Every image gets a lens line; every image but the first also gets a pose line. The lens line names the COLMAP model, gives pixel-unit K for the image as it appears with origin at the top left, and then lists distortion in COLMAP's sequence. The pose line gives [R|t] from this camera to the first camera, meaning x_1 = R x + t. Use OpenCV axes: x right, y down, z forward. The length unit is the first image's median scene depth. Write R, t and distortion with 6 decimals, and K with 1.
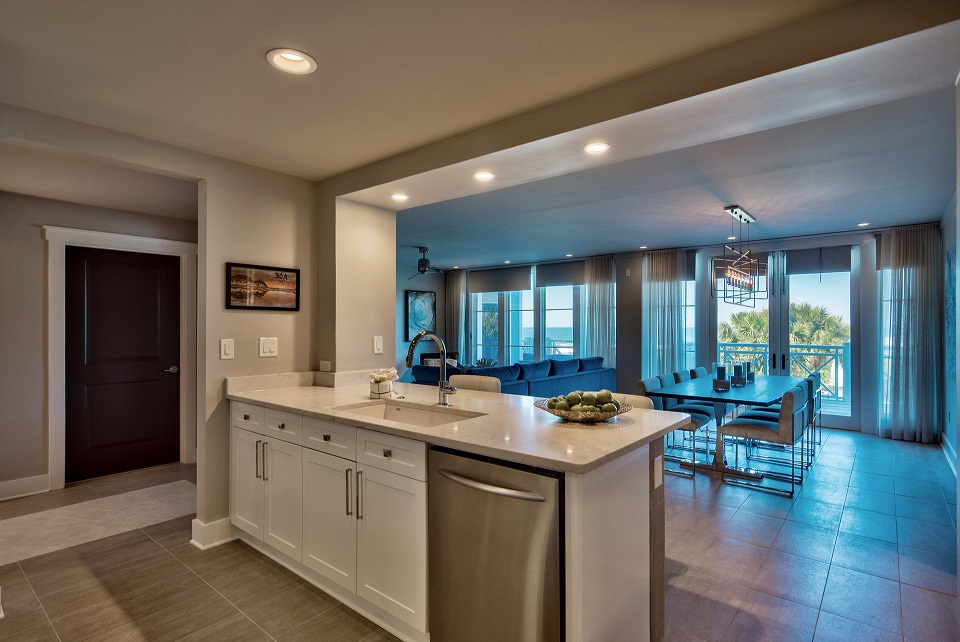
lens RADIAL K [[486.6, 0, 478.9], [0, 486.6, 326.5], [0, 0, 1]] dist [0.014773, 0.000000]
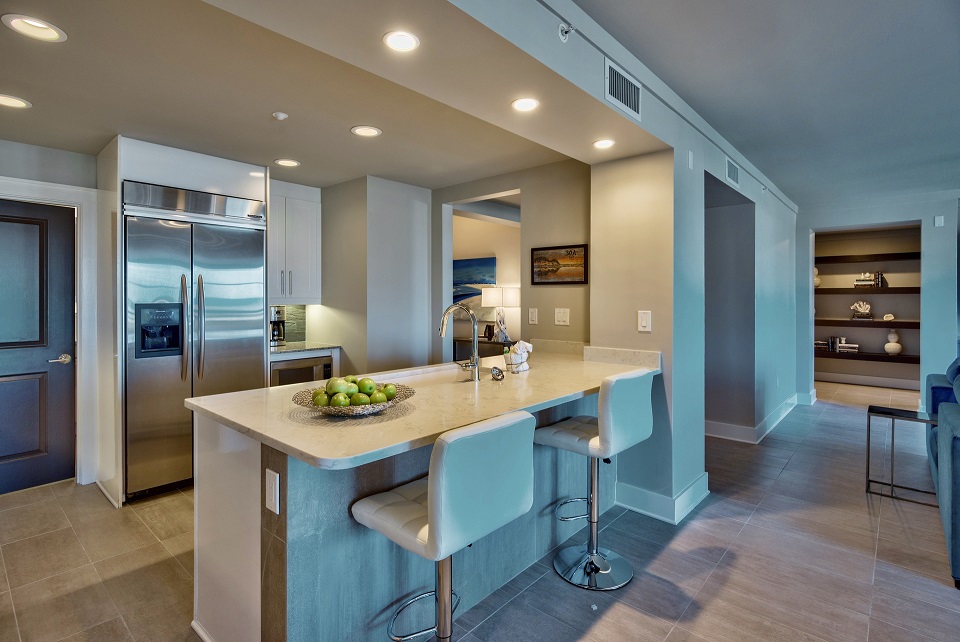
lens RADIAL K [[481.6, 0, 488.1], [0, 481.6, 292.7], [0, 0, 1]] dist [-0.004739, 0.004618]
pose [[-0.005817, -0.013451, -0.999893, 0.294757], [-0.000705, 0.999909, -0.013447, 0.000473], [0.999983, 0.000627, -0.005826, 0.354993]]
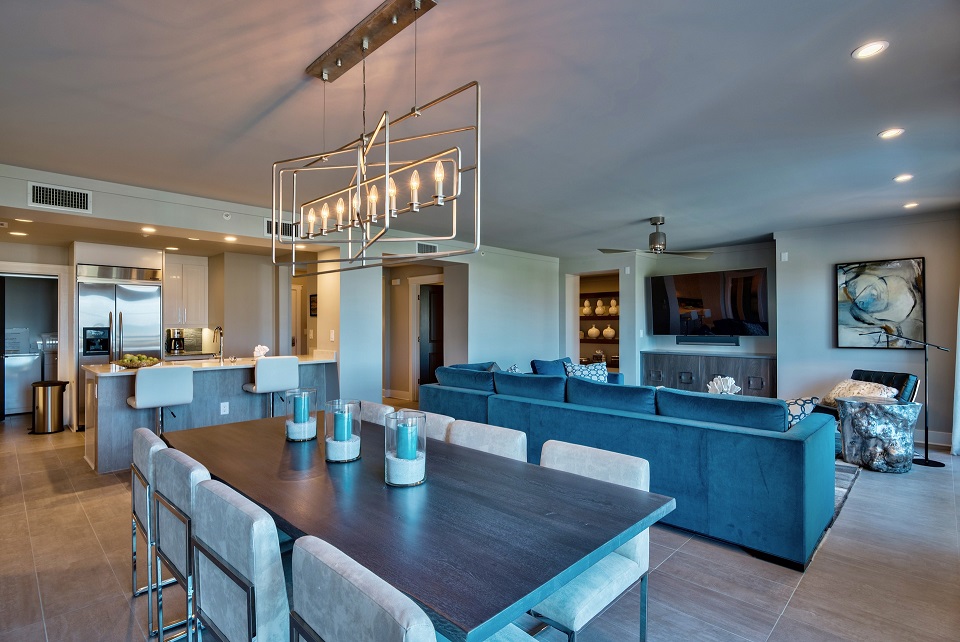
lens RADIAL K [[481.6, 0, 476.4], [0, 481.6, 320.7], [0, 0, 1]] dist [-0.004739, 0.004618]
pose [[-0.074072, -0.007614, -0.997224, 0.643433], [0.002179, 0.999967, -0.007797, 0.000961], [0.997251, -0.002751, -0.074053, 0.773273]]
